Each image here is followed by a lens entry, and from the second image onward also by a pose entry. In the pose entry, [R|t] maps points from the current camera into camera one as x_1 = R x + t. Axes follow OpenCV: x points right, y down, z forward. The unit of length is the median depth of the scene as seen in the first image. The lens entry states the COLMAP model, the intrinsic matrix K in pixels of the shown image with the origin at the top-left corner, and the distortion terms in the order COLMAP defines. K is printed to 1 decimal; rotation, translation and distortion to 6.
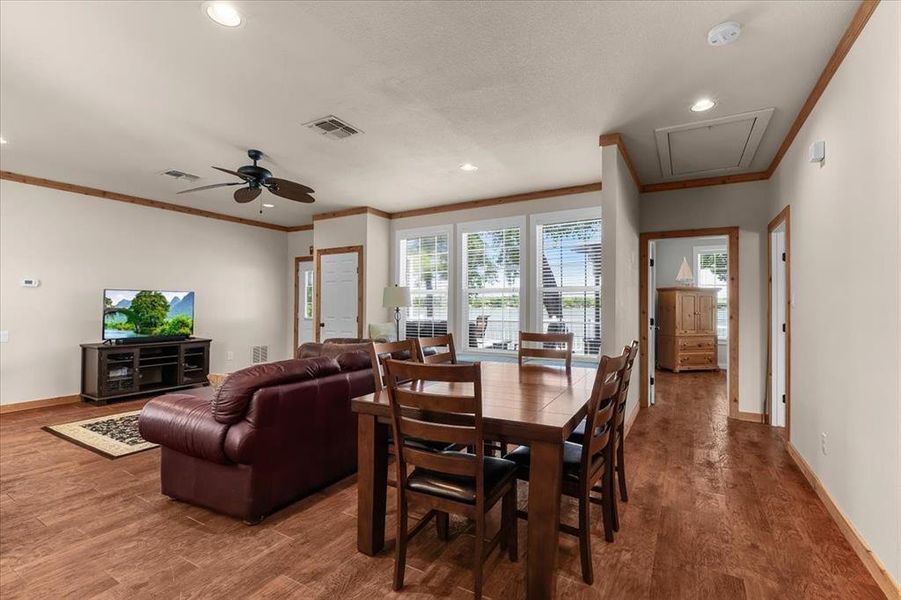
lens RADIAL K [[412.4, 0, 452.6], [0, 412.4, 297.4], [0, 0, 1]] dist [-0.009957, 0.000523]
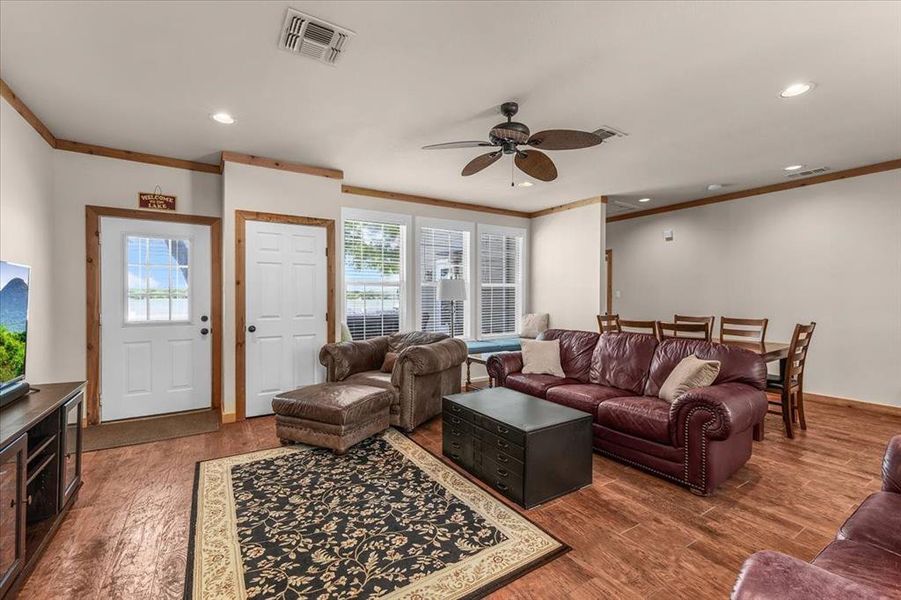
lens RADIAL K [[382.4, 0, 455.5], [0, 382.4, 299.4], [0, 0, 1]] dist [0.006623, 0.000019]
pose [[0.458063, -0.008147, 0.888883, -0.875177], [-0.015457, 0.999734, 0.017128, 0.005971], [-0.888786, -0.021585, 0.457815, 0.550257]]
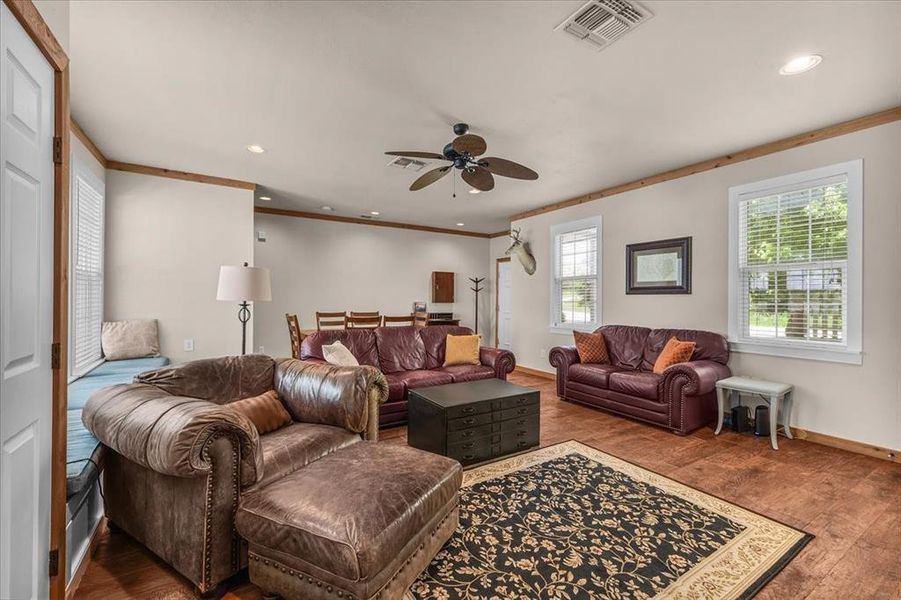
lens RADIAL K [[382.4, 0, 447.4], [0, 382.4, 297.1], [0, 0, 1]] dist [0.006623, 0.000019]
pose [[-0.878383, -0.009264, 0.477867, -0.628360], [-0.019392, 0.999680, -0.016265, 0.020898], [-0.477563, -0.023554, -0.878282, 1.276694]]
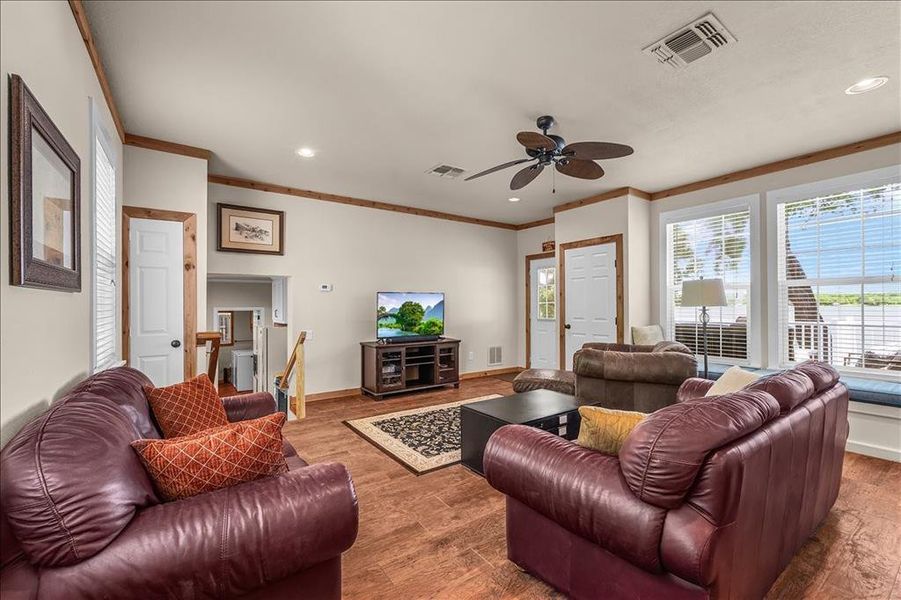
lens RADIAL K [[382.4, 0, 451.8], [0, 382.4, 303.4], [0, 0, 1]] dist [0.006623, 0.000019]
pose [[0.909837, -0.011095, -0.414818, -0.247658], [0.017166, 0.999793, 0.010910, 0.002433], [0.414611, -0.017047, 0.909839, 0.160375]]
